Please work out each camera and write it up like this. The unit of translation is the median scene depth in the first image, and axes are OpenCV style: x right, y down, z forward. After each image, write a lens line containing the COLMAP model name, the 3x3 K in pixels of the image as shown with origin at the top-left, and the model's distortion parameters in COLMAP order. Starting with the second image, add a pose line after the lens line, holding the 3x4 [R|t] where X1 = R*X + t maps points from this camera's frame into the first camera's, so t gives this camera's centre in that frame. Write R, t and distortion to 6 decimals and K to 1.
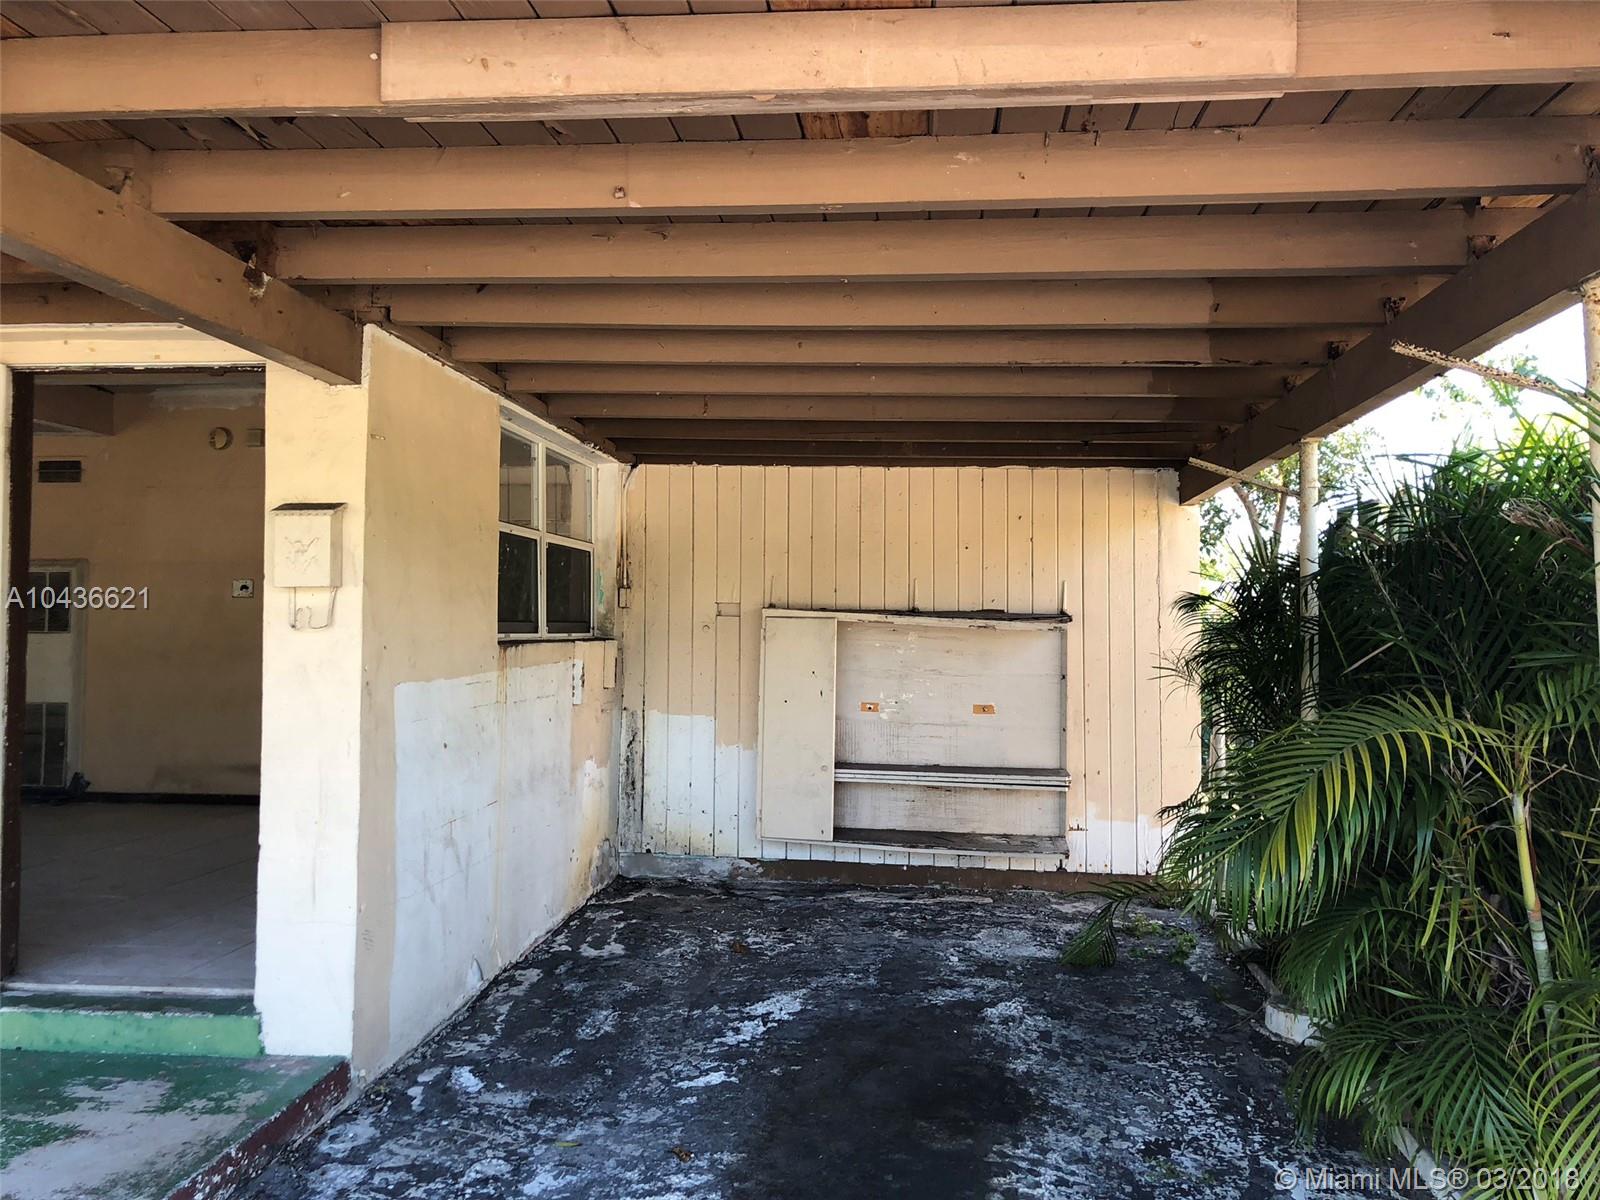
lens RADIAL K [[1329.9, 0, 794.1], [0, 1329.9, 577.6], [0, 0, 1]] dist [0.044869, -0.023680]
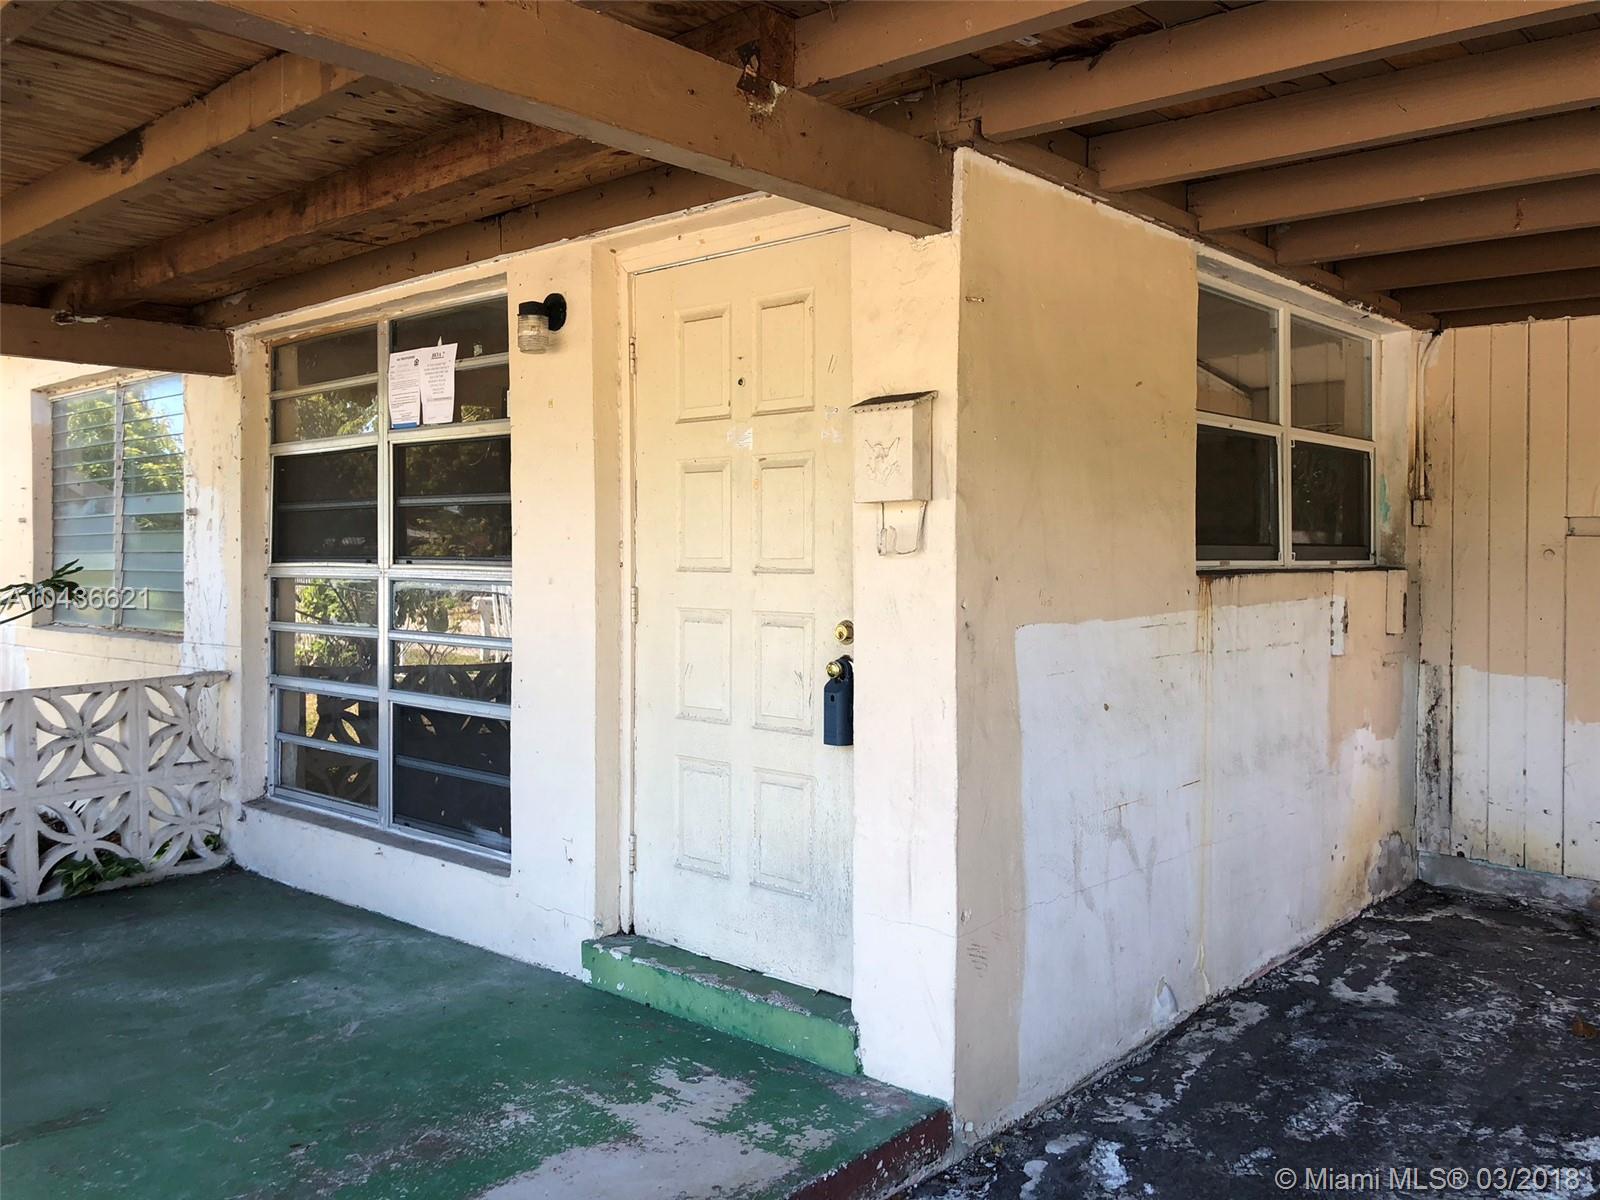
lens RADIAL K [[1329.9, 0, 794.1], [0, 1329.9, 577.6], [0, 0, 1]] dist [0.044869, -0.023680]
pose [[0.810566, 0.006240, -0.585614, 0.038792], [0.025302, 0.998636, 0.045663, 0.011805], [0.585100, -0.051830, 0.809303, 0.269756]]
